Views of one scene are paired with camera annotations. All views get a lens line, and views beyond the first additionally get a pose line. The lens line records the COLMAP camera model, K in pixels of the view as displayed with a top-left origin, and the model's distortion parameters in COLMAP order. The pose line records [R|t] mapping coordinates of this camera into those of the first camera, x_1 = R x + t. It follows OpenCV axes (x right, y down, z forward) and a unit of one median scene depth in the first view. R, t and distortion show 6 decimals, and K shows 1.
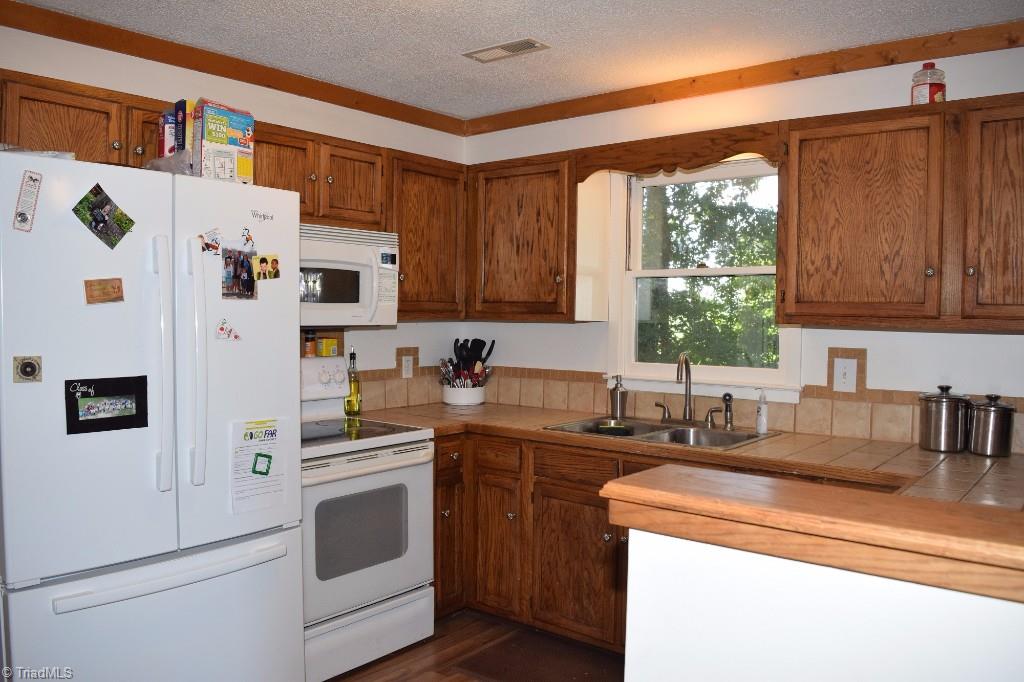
lens RADIAL K [[795.2, 0, 519.0], [0, 795.2, 342.7], [0, 0, 1]] dist [-0.081554, 0.004705]
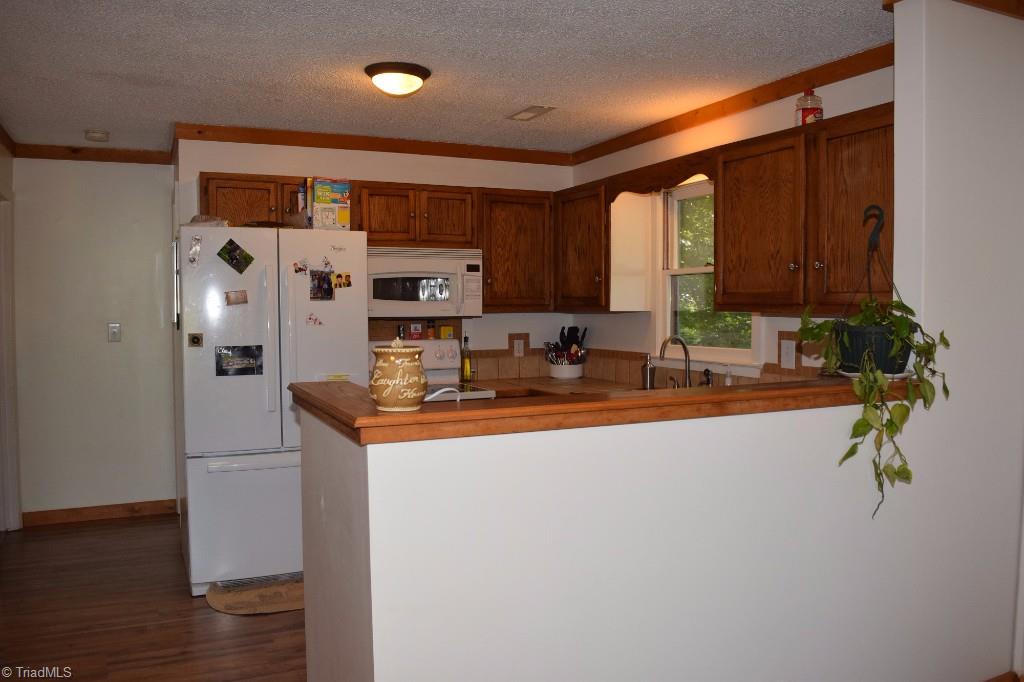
lens RADIAL K [[795.2, 0, 519.0], [0, 795.2, 342.7], [0, 0, 1]] dist [-0.081554, 0.004705]
pose [[0.903143, 0.003865, -0.429321, 0.649517], [-0.001091, 0.999977, 0.006708, 0.019264], [0.429338, -0.005590, 0.903127, -0.284712]]
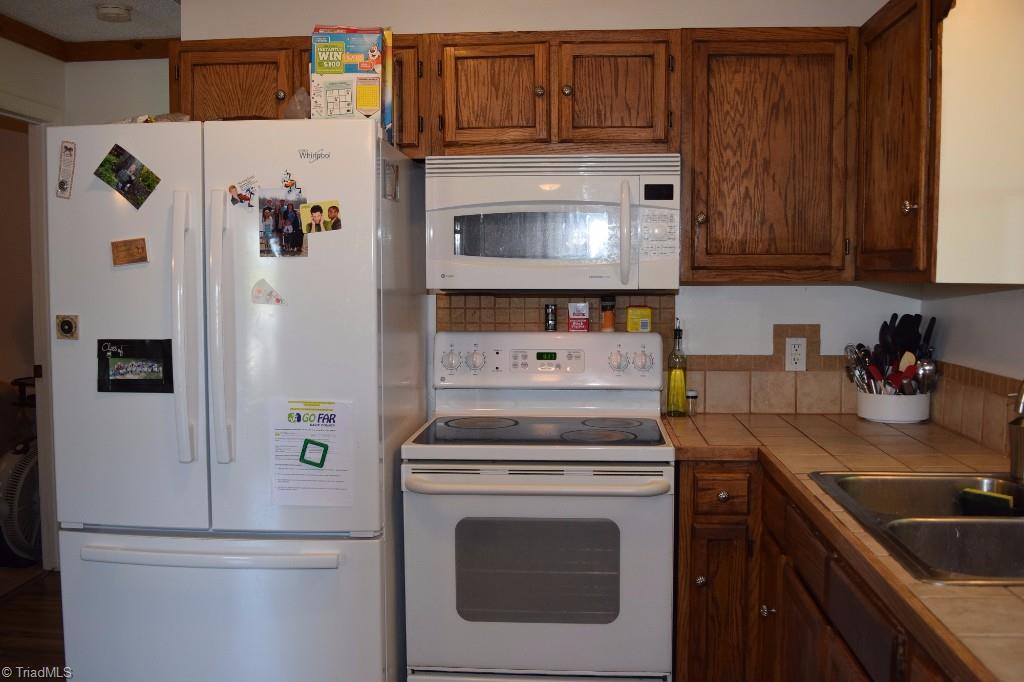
lens RADIAL K [[961.7, 0, 512.0], [0, 961.7, 341.0], [0, 0, 1]] dist [-0.074177, -0.000008]
pose [[0.569390, 0.046952, -0.820726, 0.575122], [-0.024105, 0.998892, 0.040421, -0.010348], [0.821714, -0.003232, 0.569891, 0.545799]]
